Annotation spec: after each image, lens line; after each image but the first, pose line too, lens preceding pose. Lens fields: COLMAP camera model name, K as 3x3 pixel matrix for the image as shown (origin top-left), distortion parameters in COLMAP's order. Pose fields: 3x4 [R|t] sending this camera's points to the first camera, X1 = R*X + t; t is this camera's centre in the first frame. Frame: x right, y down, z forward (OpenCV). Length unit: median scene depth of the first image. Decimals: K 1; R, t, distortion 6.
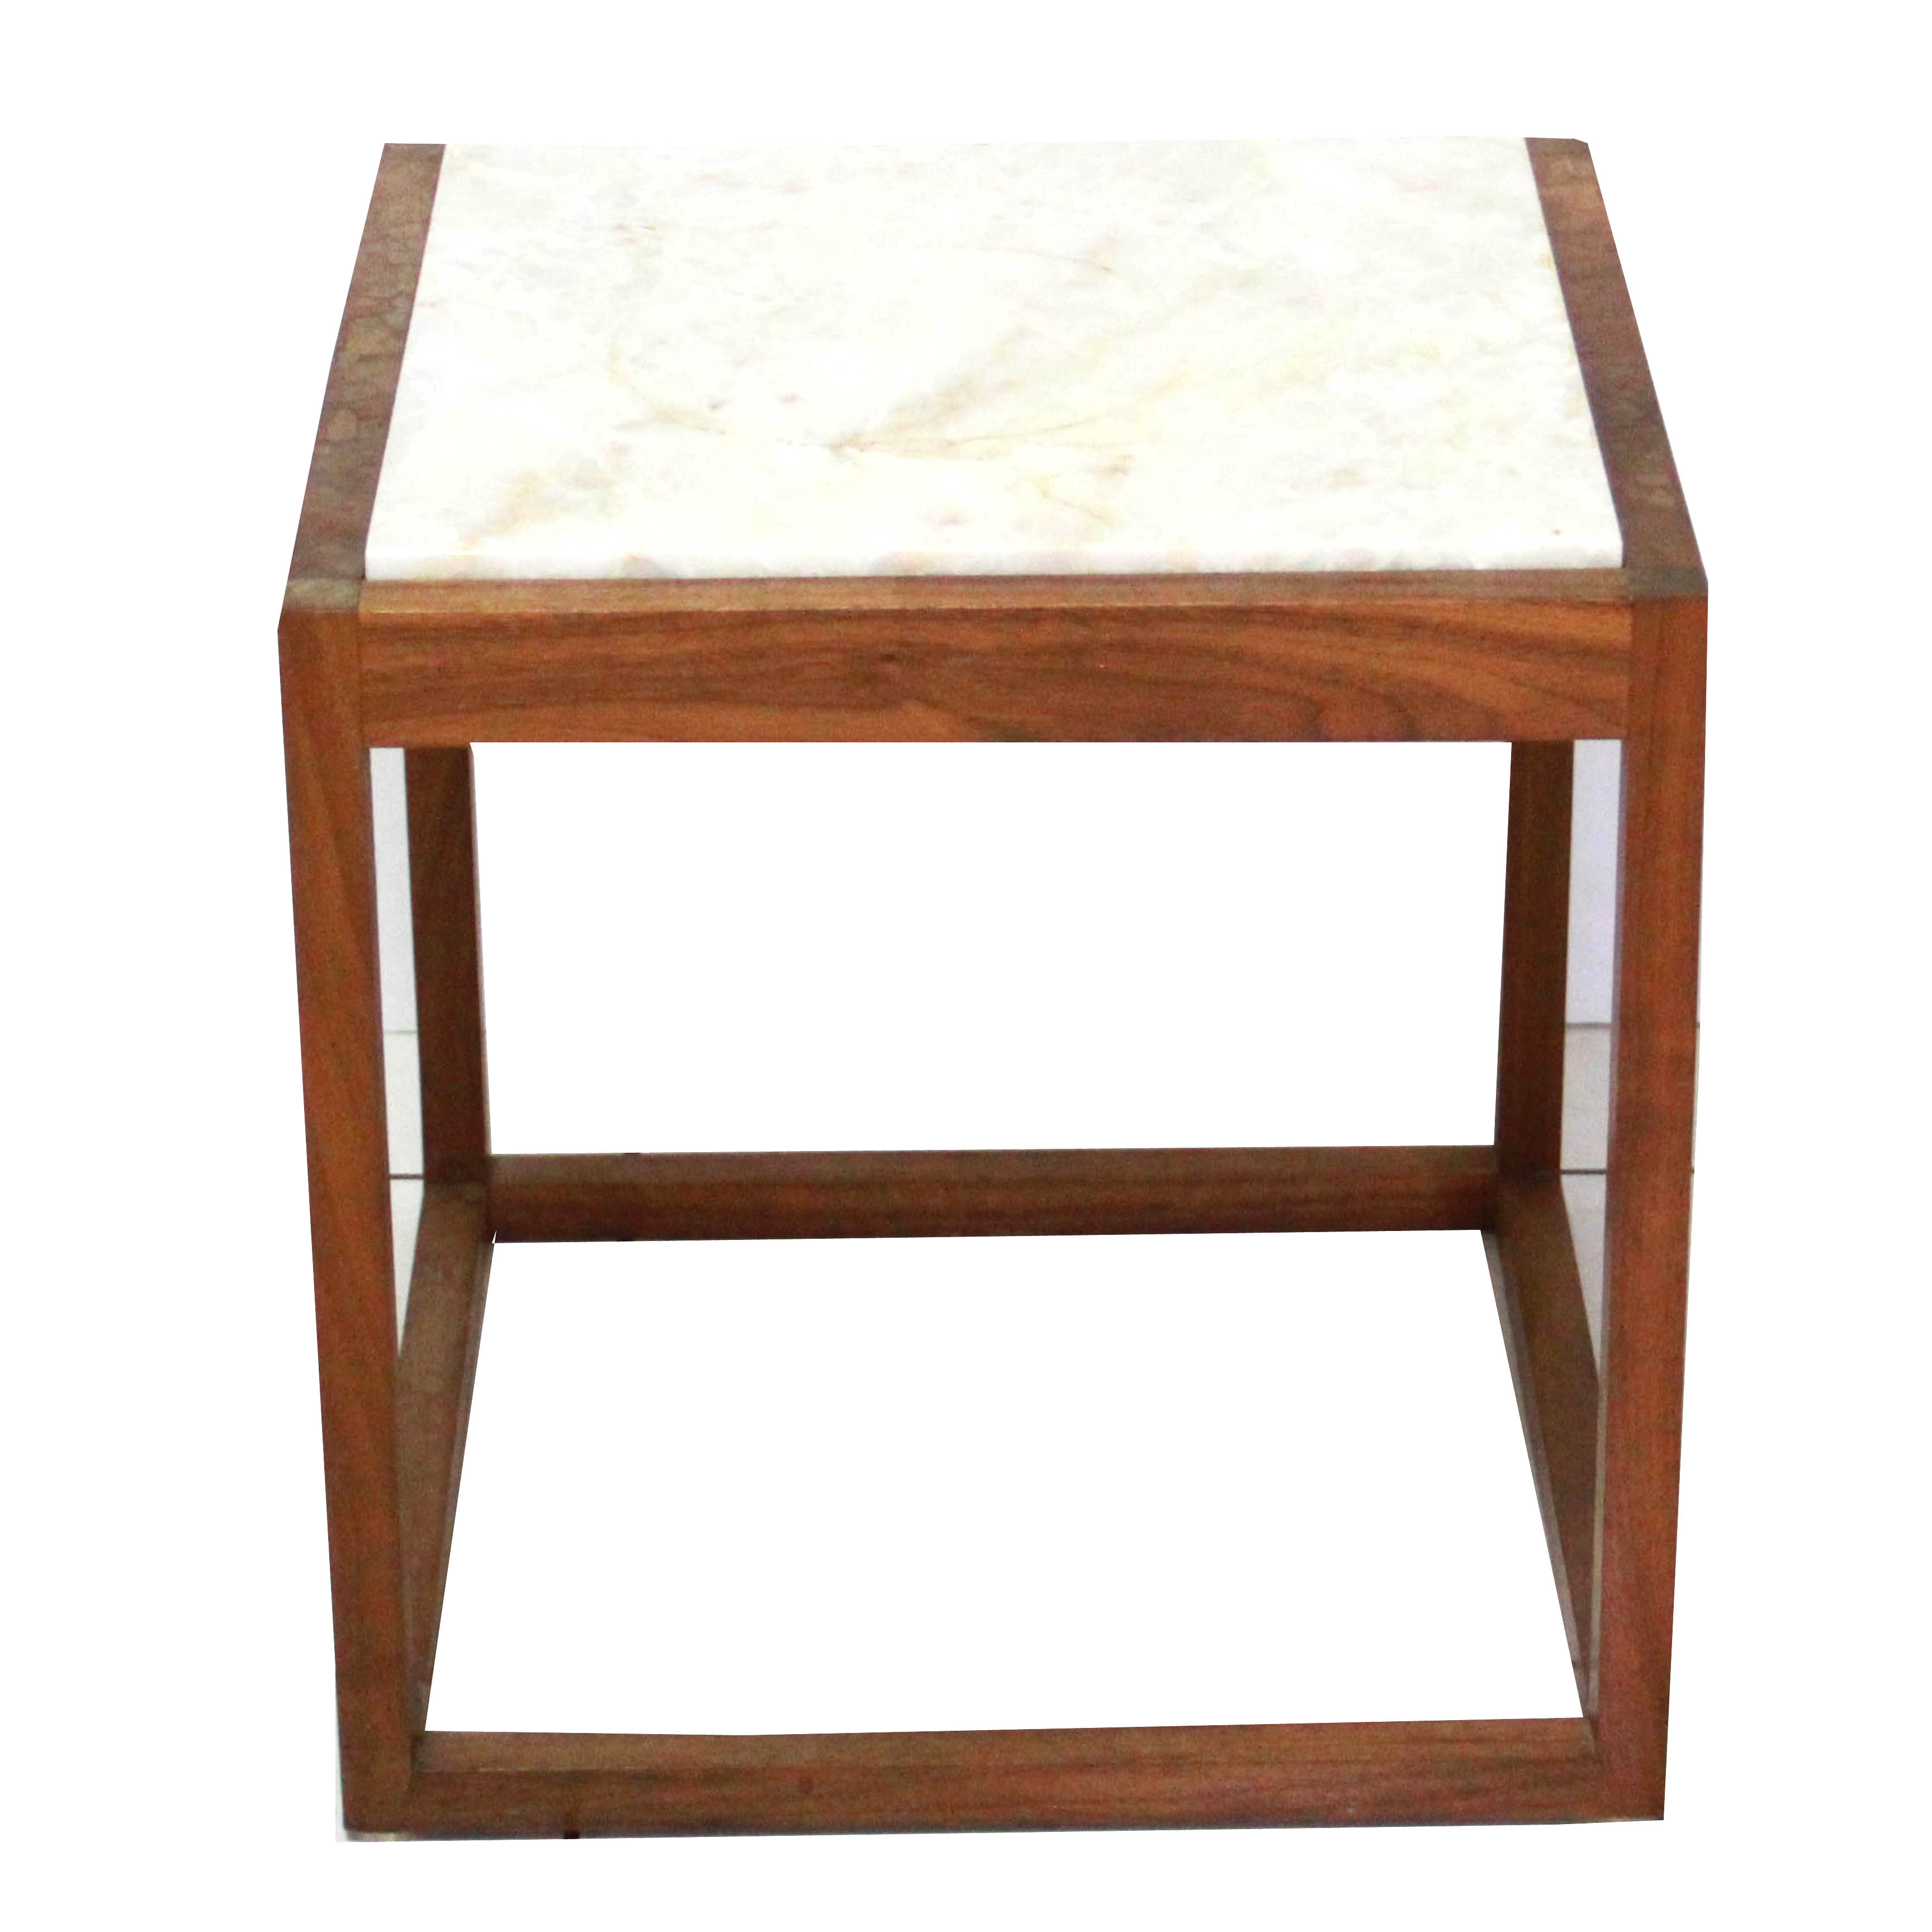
lens RADIAL K [[6621.4, 0, 1005.9], [0, 6621.4, 965.7], [0, 0, 1]] dist [-0.044853, -1.855234]
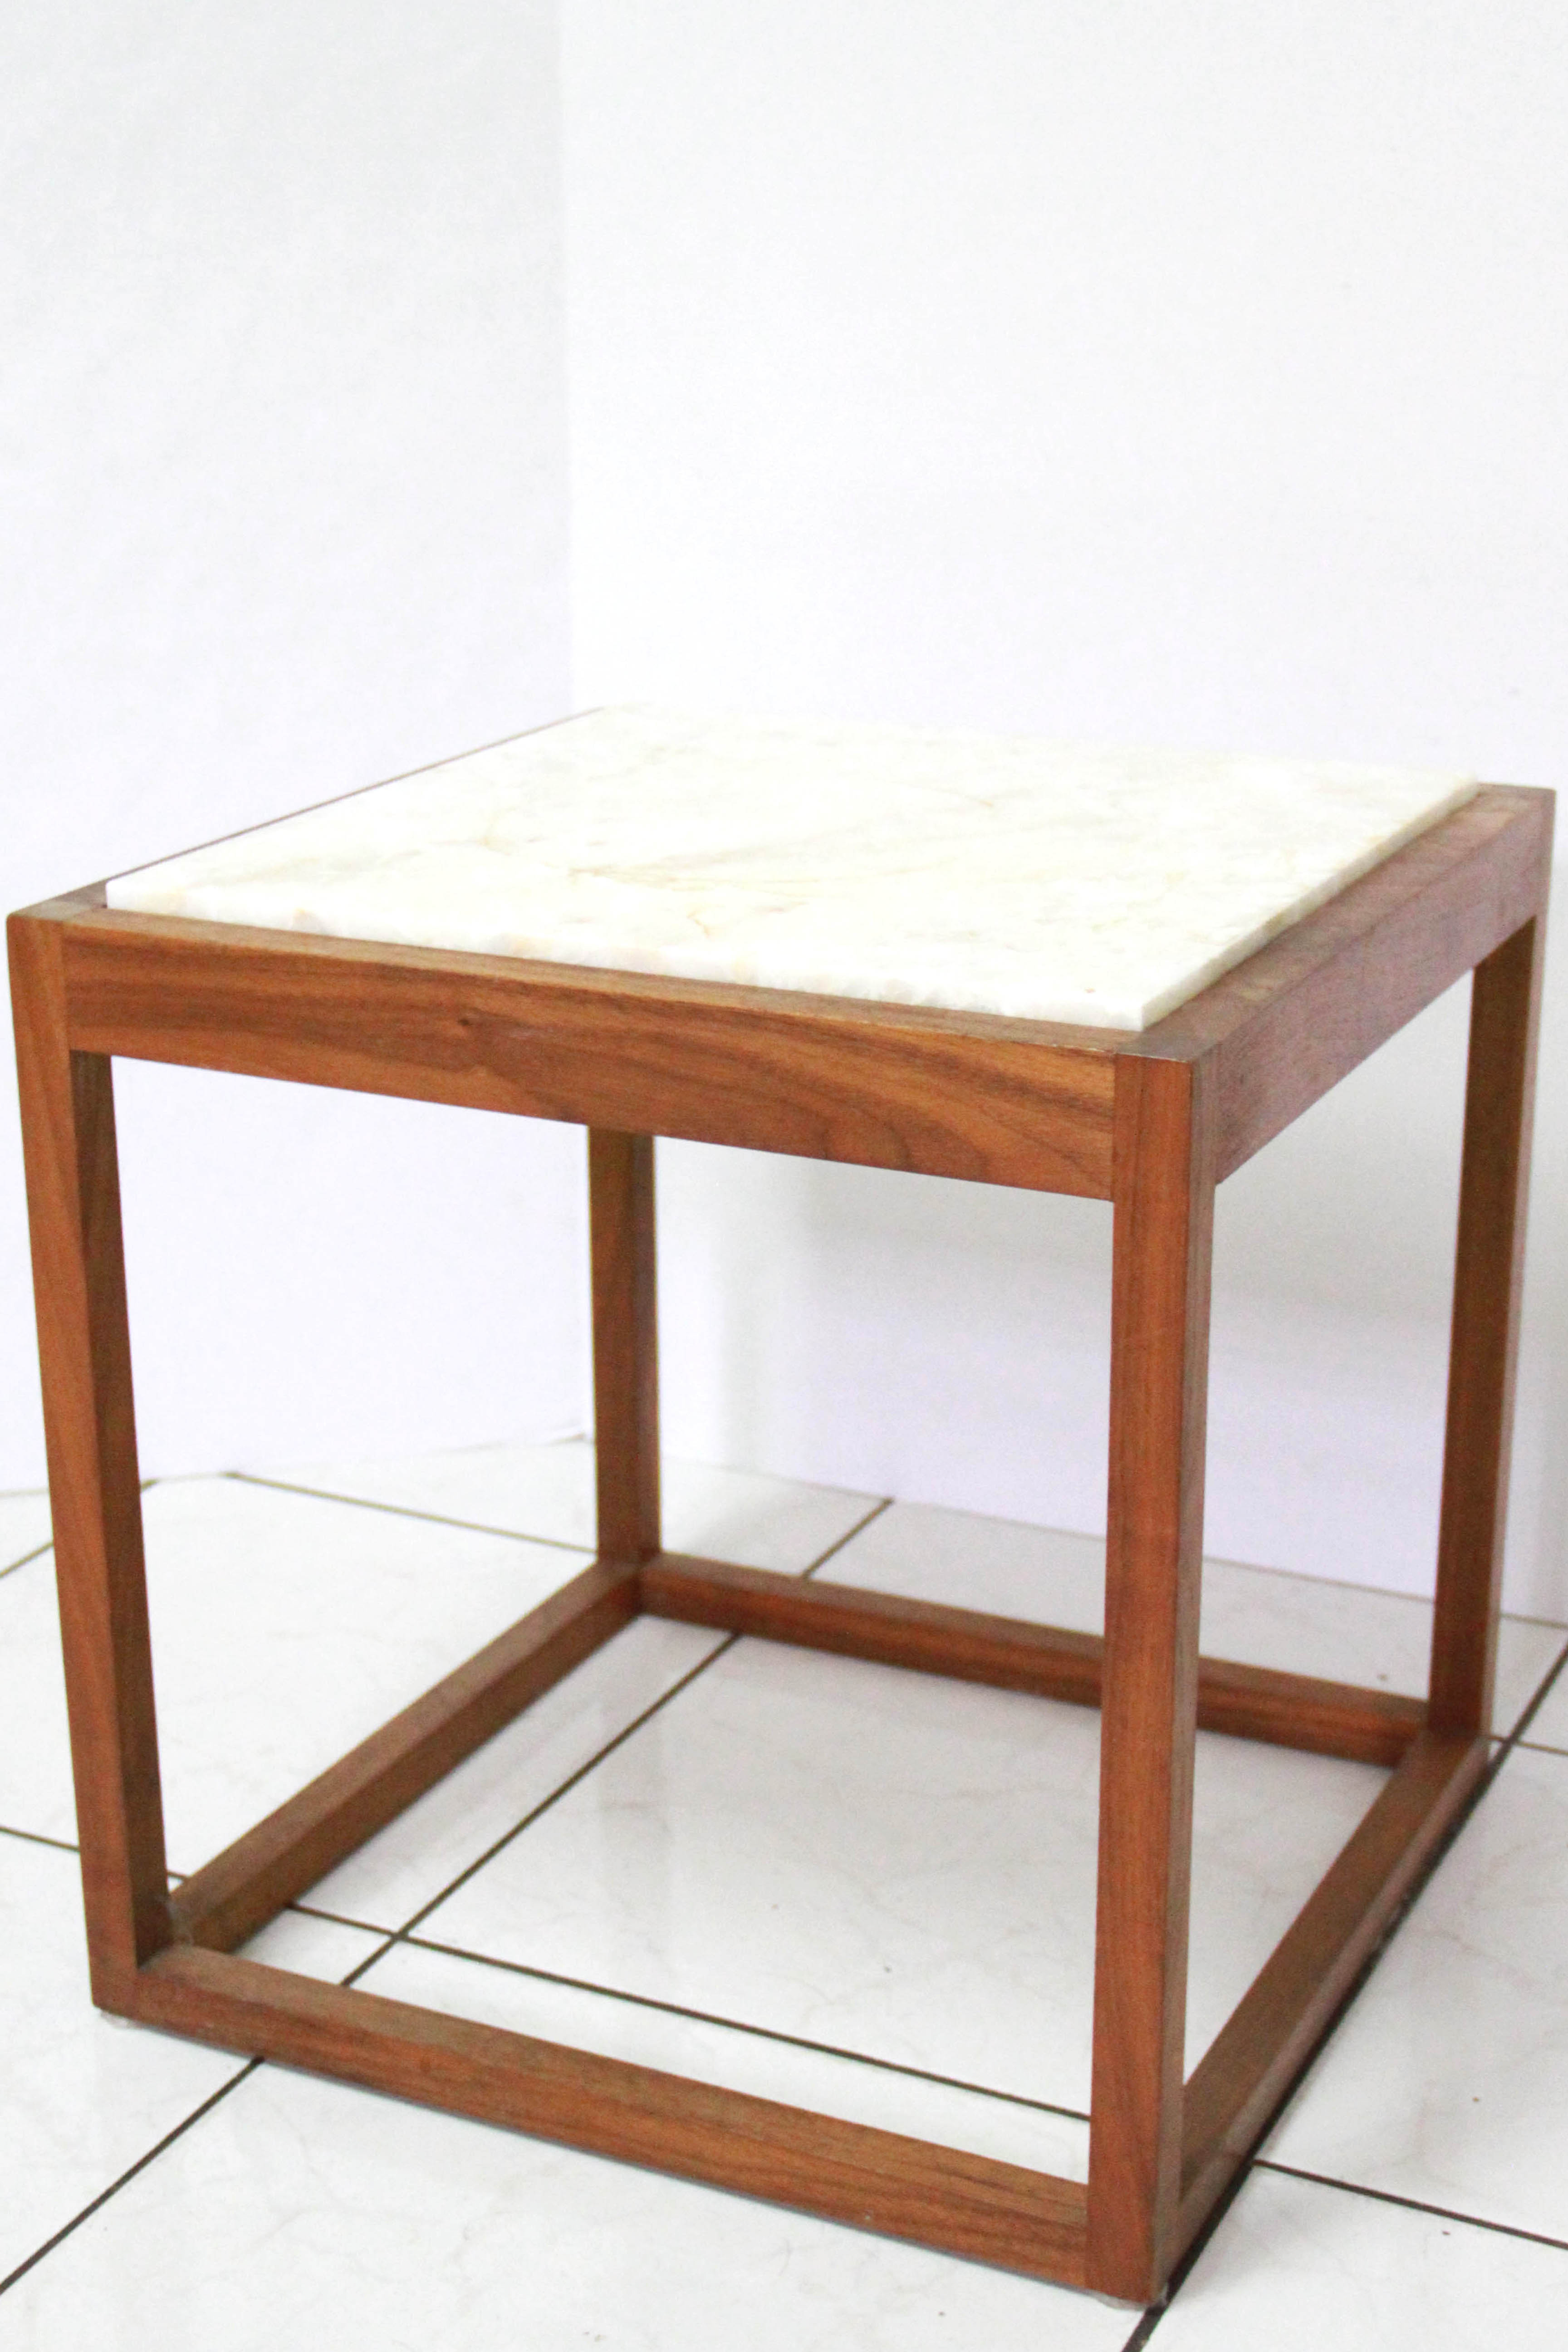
lens RADIAL K [[3445.1, 0, 778.5], [0, 3445.1, 1348.0], [0, 0, 1]] dist [-0.005755, 0.009778]
pose [[0.894098, 0.159994, -0.418318, 0.262858], [-0.195724, 0.979688, -0.043631, 0.019114], [0.402840, 0.120886, 0.907252, 0.504665]]
